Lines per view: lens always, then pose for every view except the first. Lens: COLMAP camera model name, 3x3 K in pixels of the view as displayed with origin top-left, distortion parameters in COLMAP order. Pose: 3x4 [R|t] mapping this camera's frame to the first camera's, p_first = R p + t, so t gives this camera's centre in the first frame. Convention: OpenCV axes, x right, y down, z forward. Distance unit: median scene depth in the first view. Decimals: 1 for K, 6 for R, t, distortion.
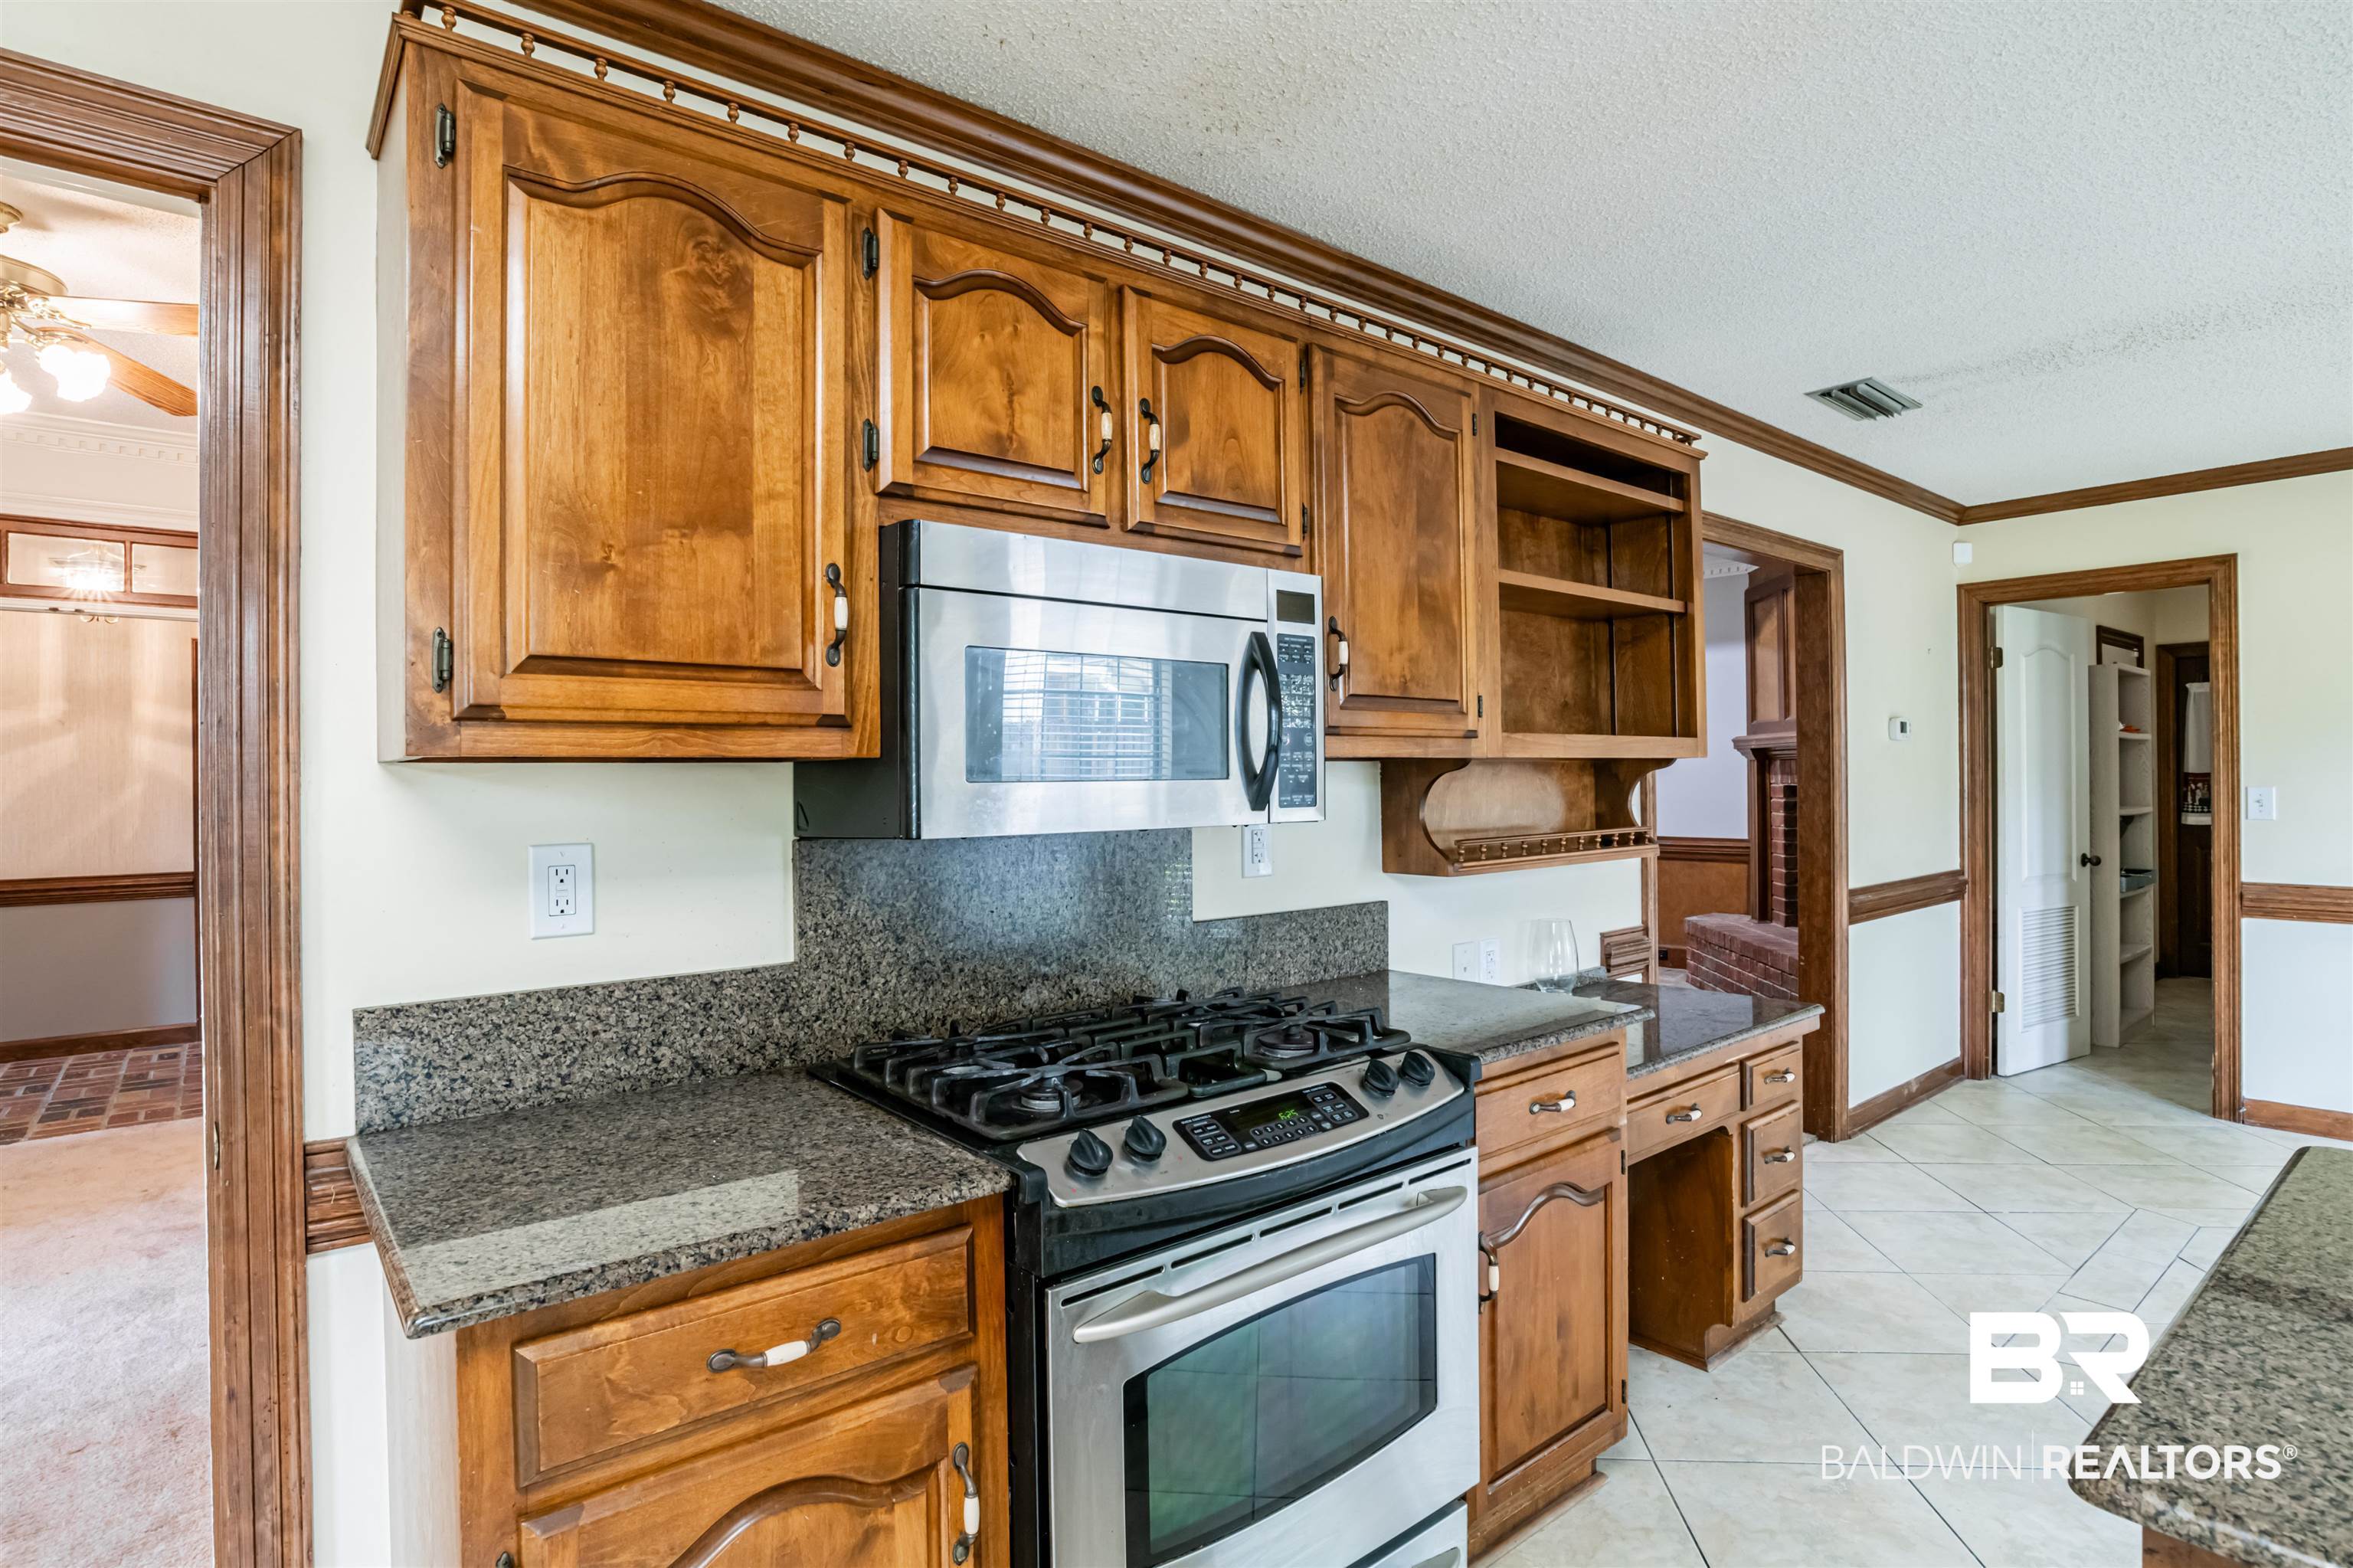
lens RADIAL K [[1204.1, 0, 1187.1], [0, 1204.1, 776.6], [0, 0, 1]] dist [-0.058682, 0.025203]
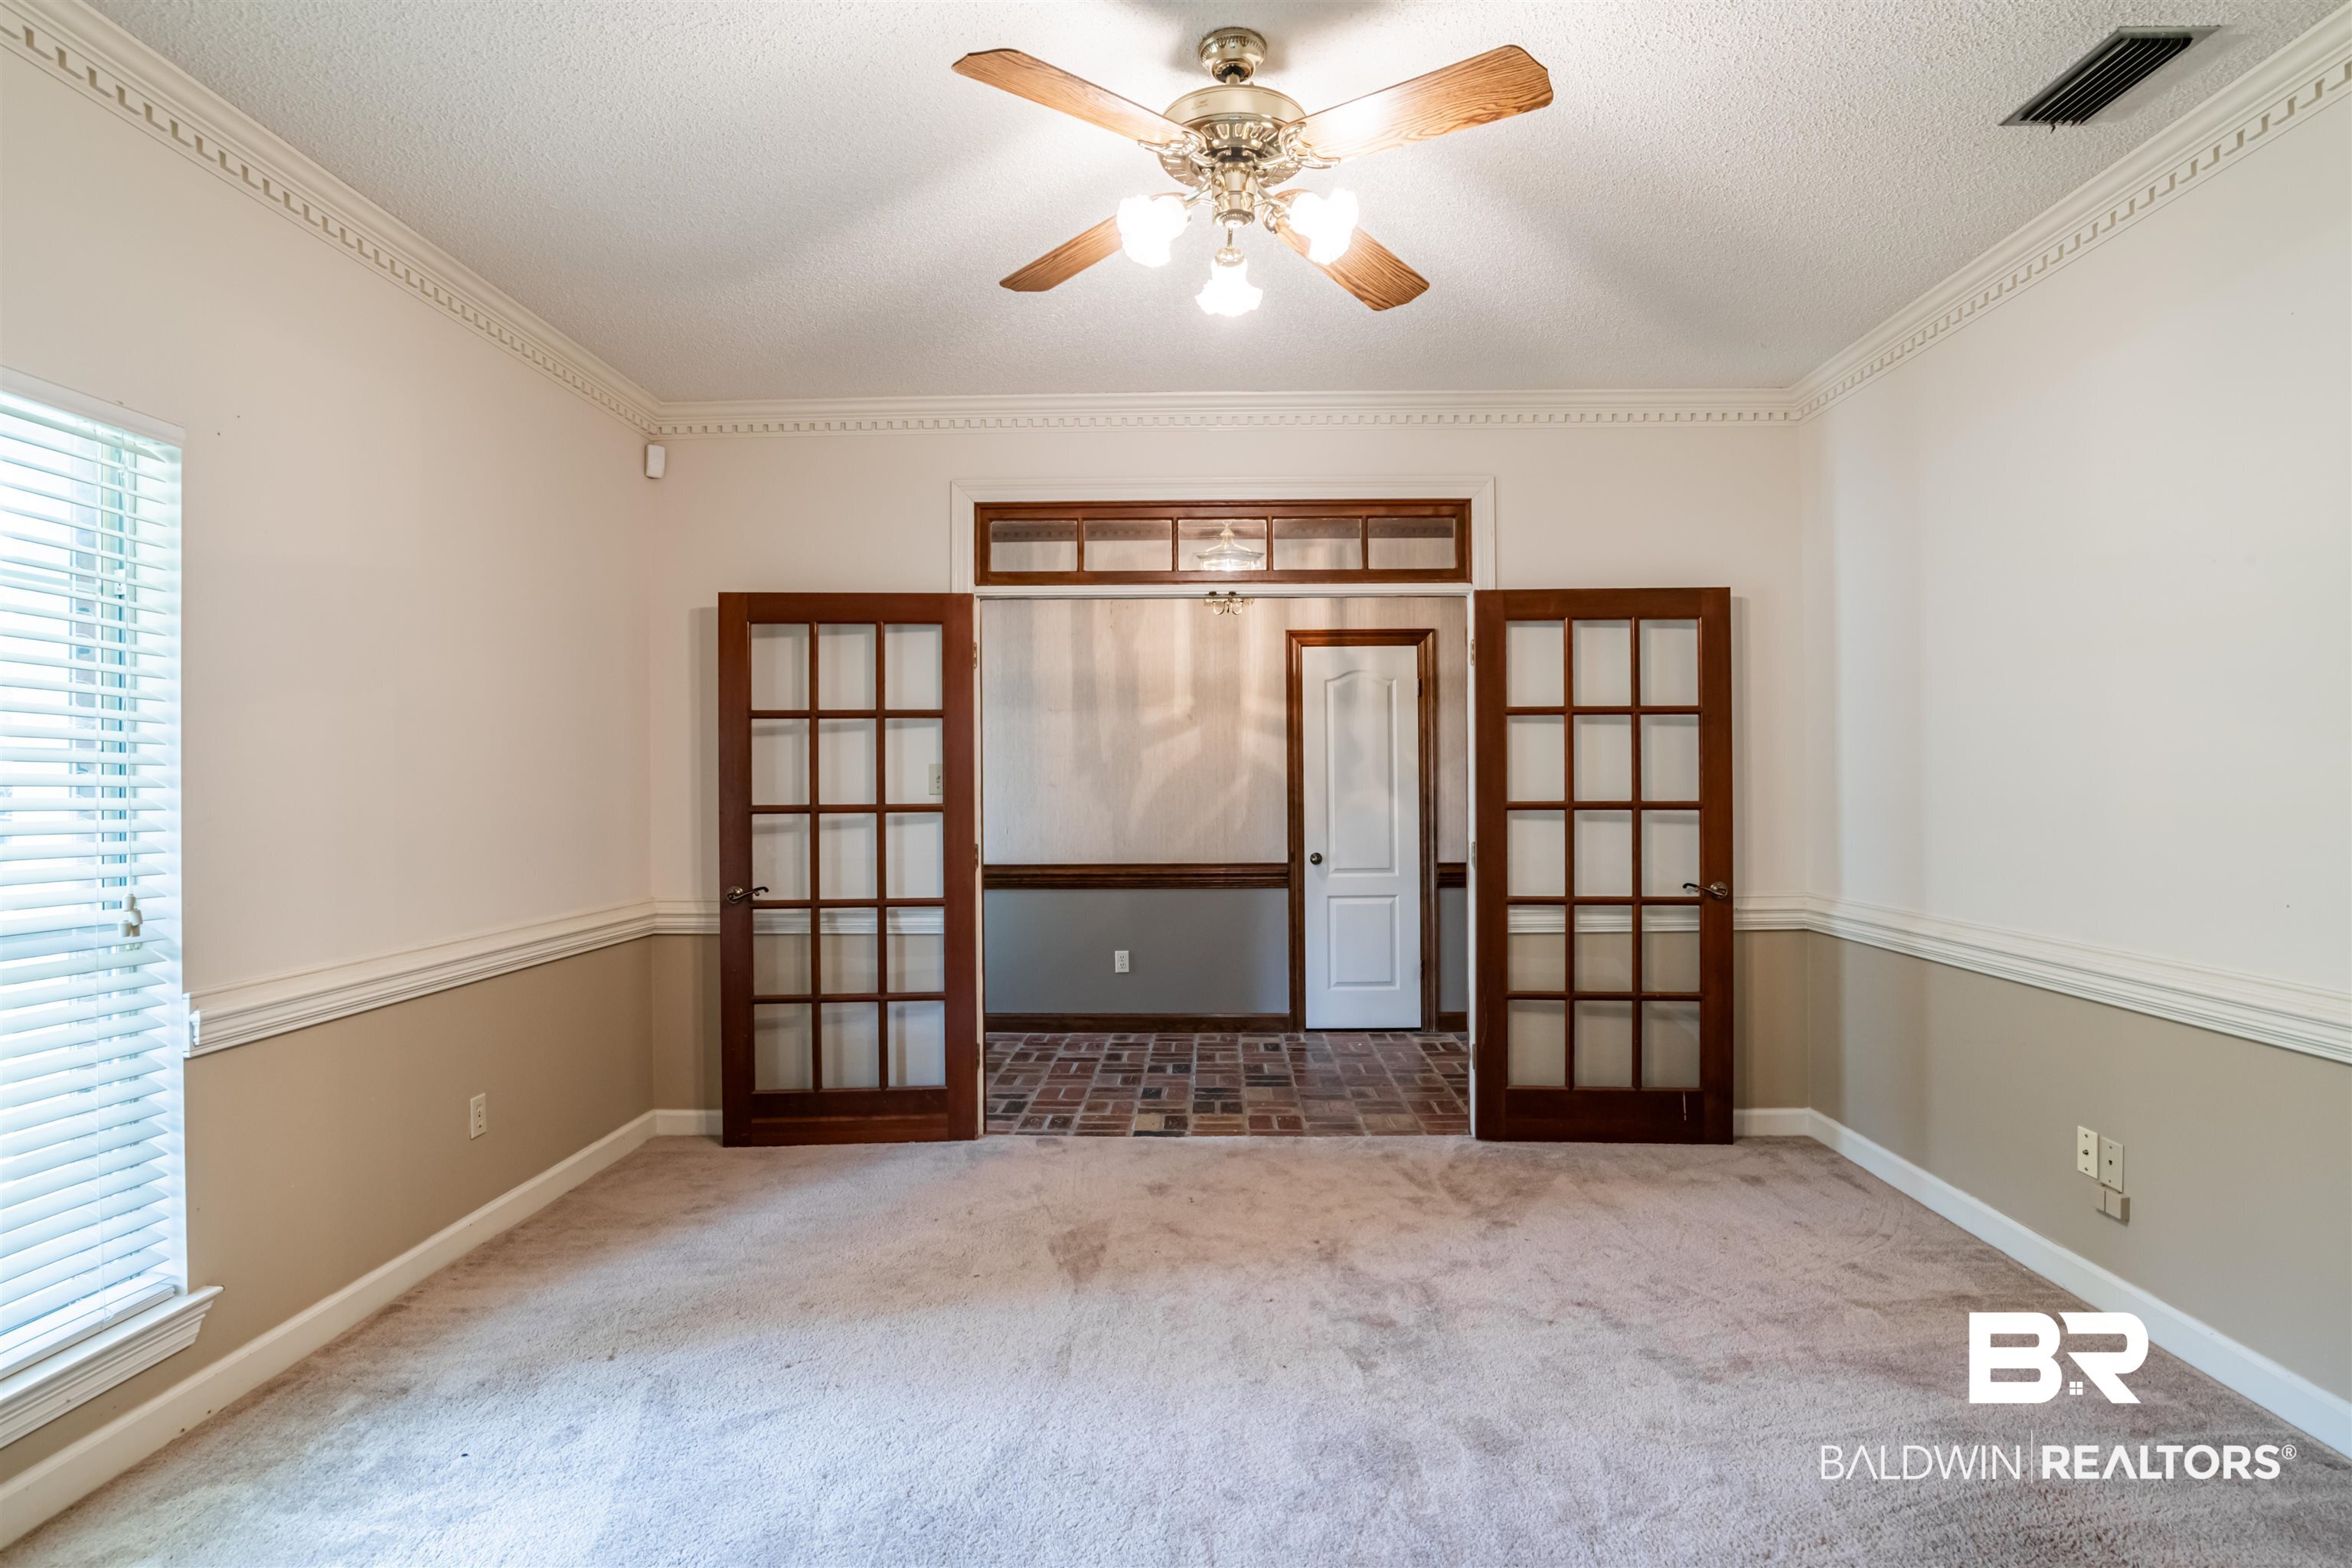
lens RADIAL K [[1201.6, 0, 1195.5], [0, 1201.6, 777.5], [0, 0, 1]] dist [-0.054703, 0.023994]
pose [[0.759041, 0.002366, -0.651038, -0.253786], [0.000198, 0.999993, 0.003865, 0.004148], [0.651042, -0.003062, 0.759035, 0.176542]]
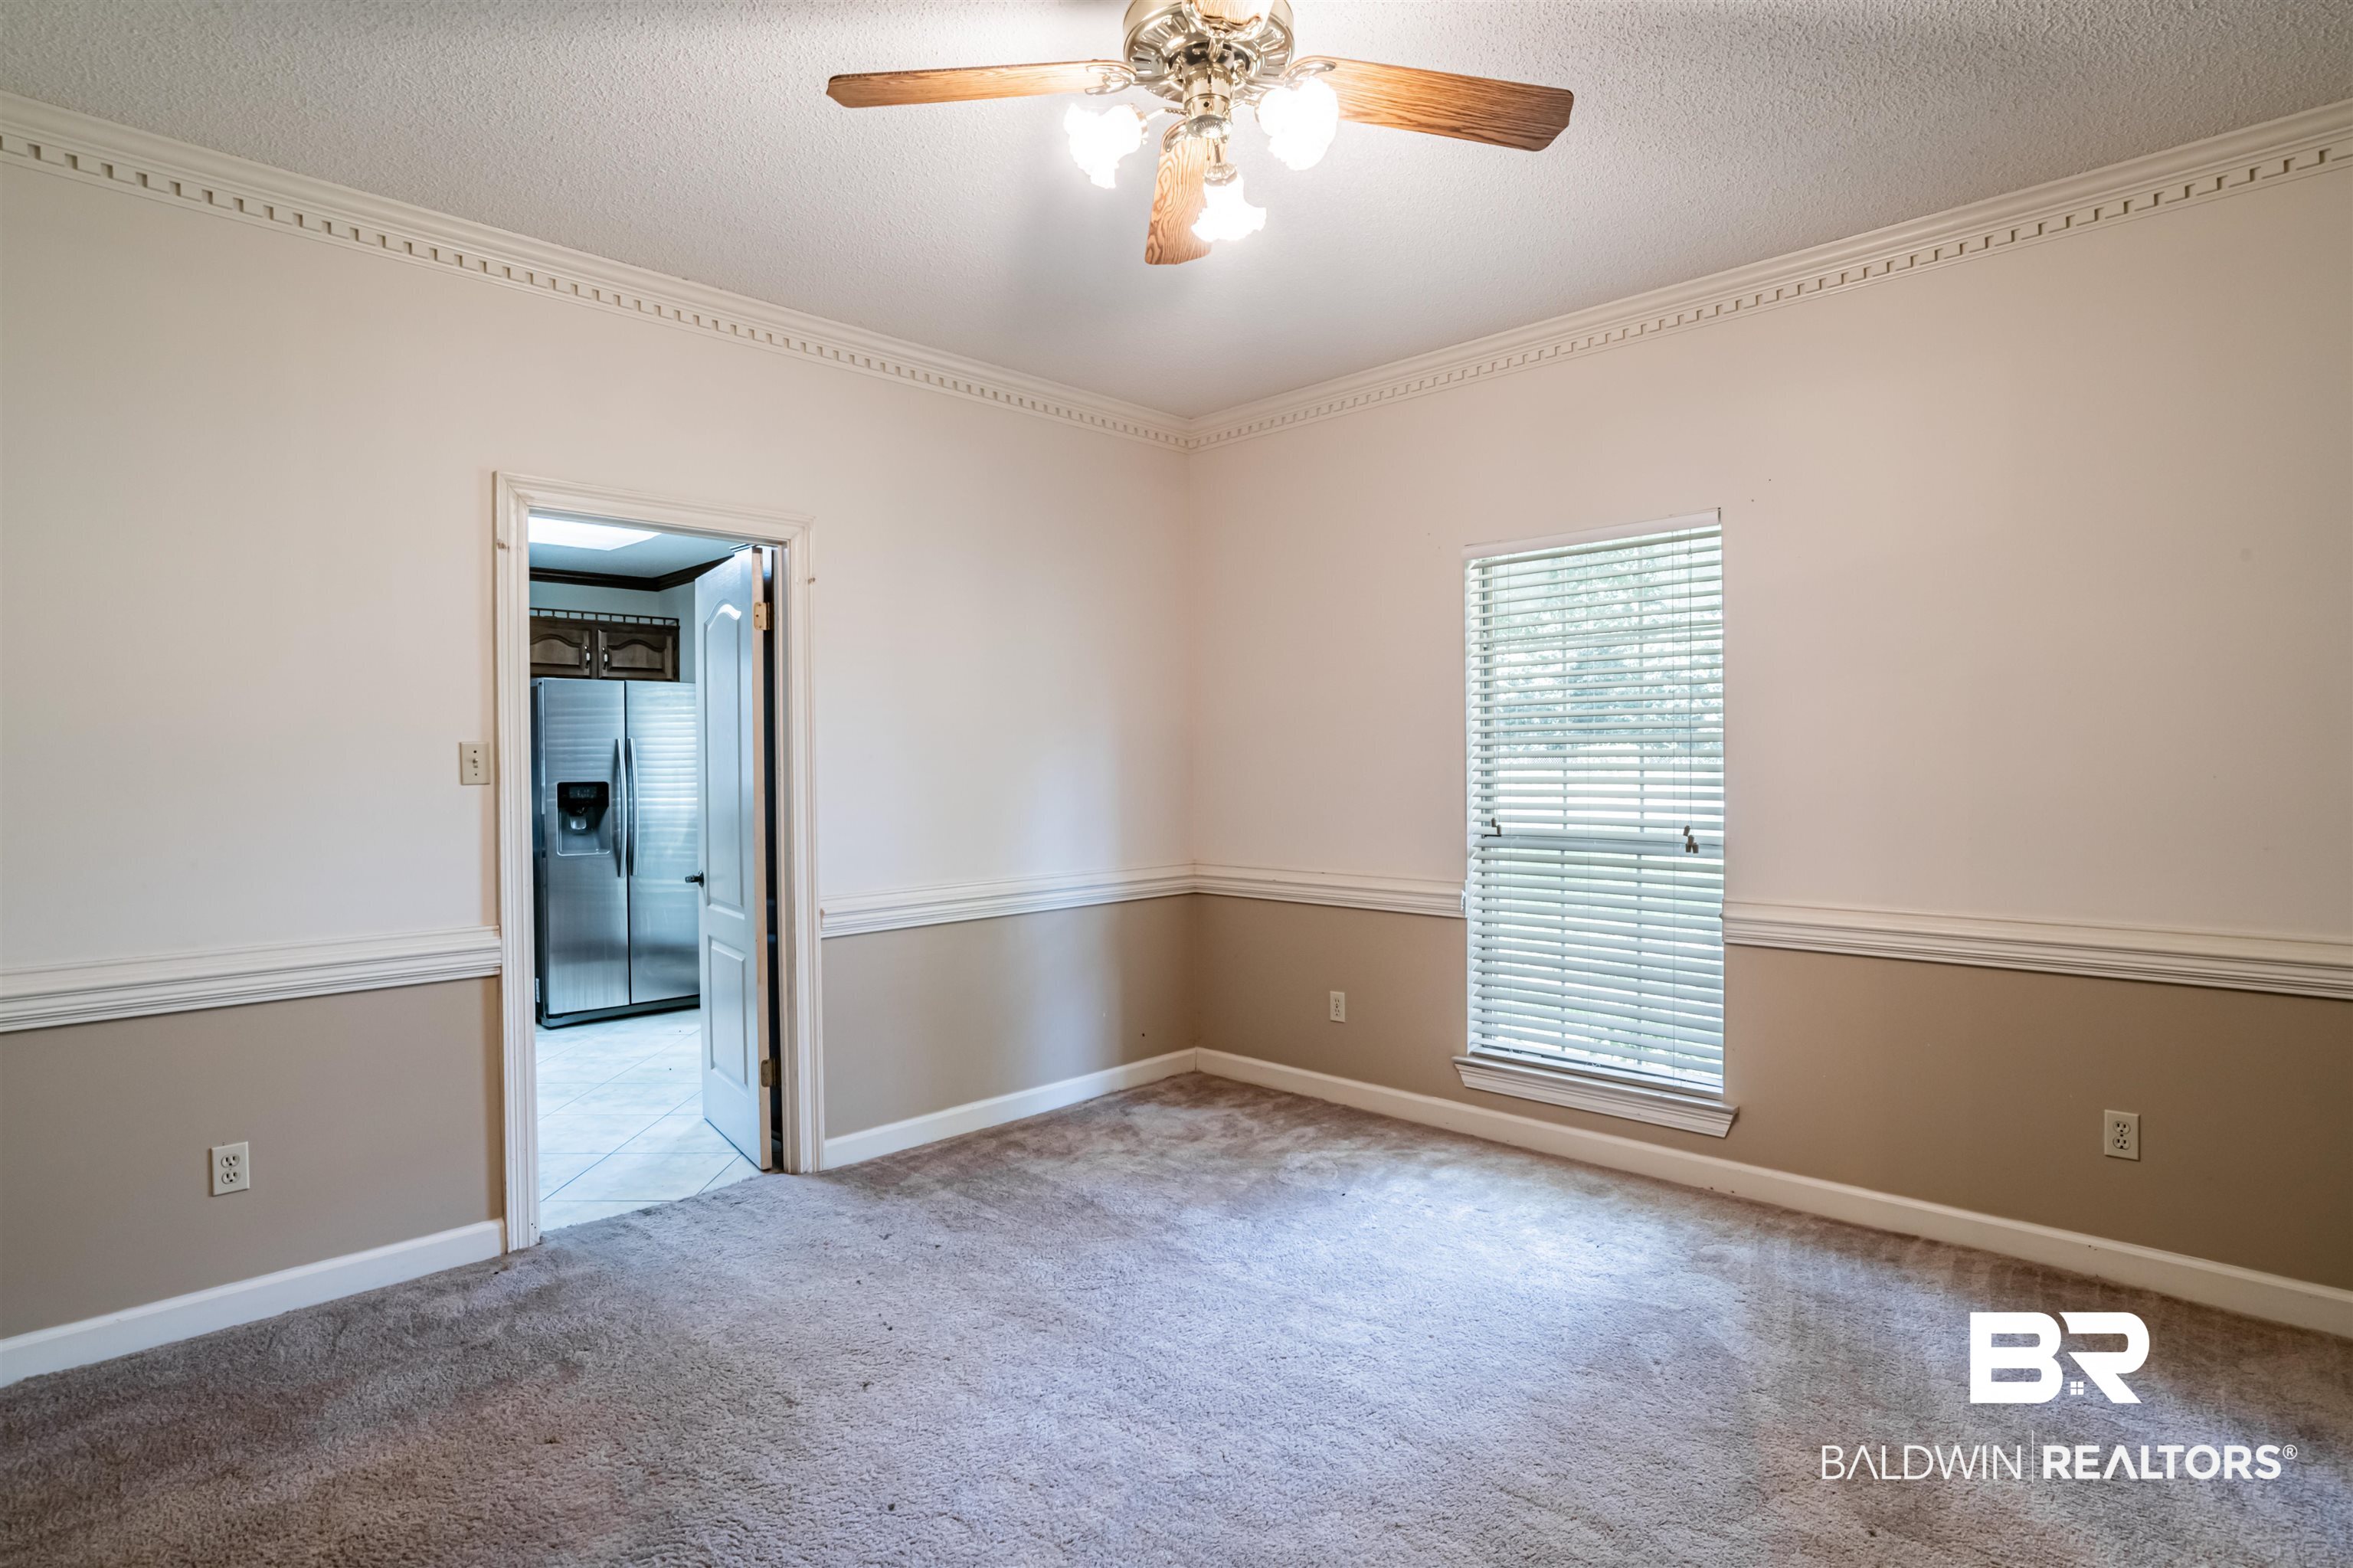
lens RADIAL K [[1202.2, 0, 1196.0], [0, 1202.2, 777.5], [0, 0, 1]] dist [-0.054703, 0.023994]
pose [[-0.994386, 0.019989, -0.103905, -0.462506], [0.019500, 0.999793, 0.005720, 0.011299], [0.103998, 0.003662, -0.994571, 0.838682]]
